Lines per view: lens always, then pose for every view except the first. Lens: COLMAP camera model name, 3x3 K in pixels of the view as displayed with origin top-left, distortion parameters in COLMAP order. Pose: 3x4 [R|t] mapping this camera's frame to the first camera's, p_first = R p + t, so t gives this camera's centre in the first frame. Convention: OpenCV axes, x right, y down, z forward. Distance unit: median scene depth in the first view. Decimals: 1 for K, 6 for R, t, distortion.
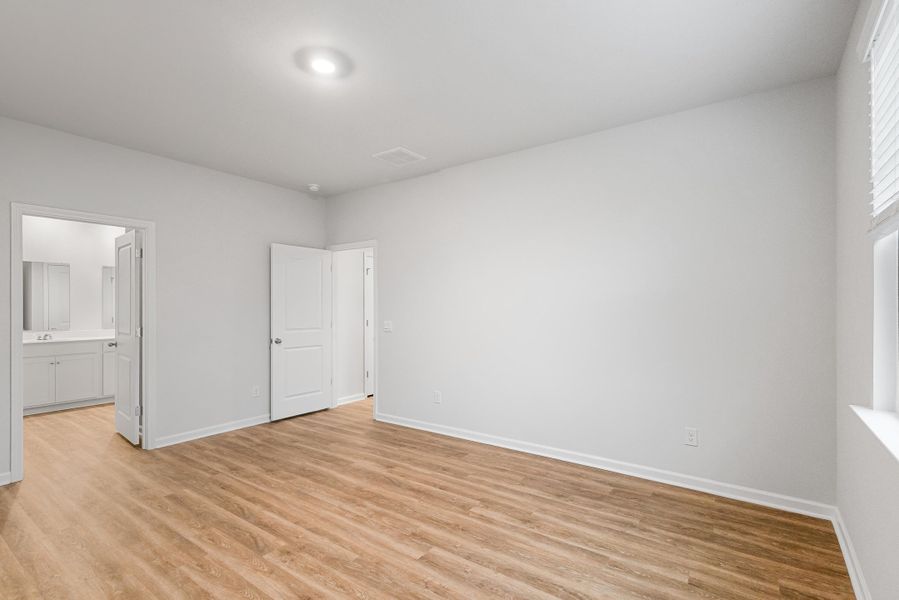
lens RADIAL K [[453.2, 0, 461.2], [0, 453.2, 300.6], [0, 0, 1]] dist [0.008369, -0.001871]
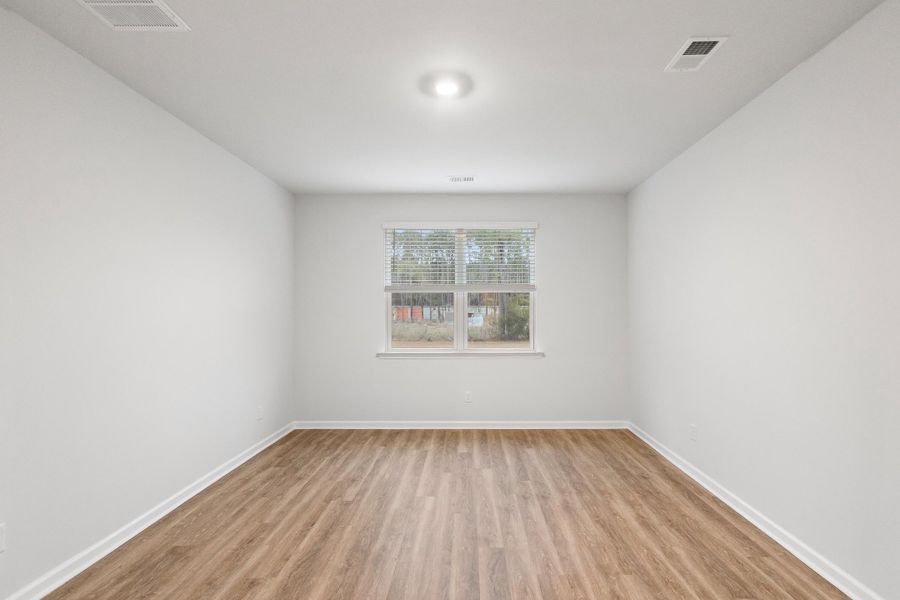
lens RADIAL K [[453.7, 0, 461.7], [0, 453.7, 300.6], [0, 0, 1]] dist [0.008369, -0.001871]
pose [[-0.600180, 0.020714, 0.799596, -1.096055], [-0.007475, 0.999476, -0.031503, -0.005204], [-0.799830, -0.024885, -0.599711, 1.512302]]
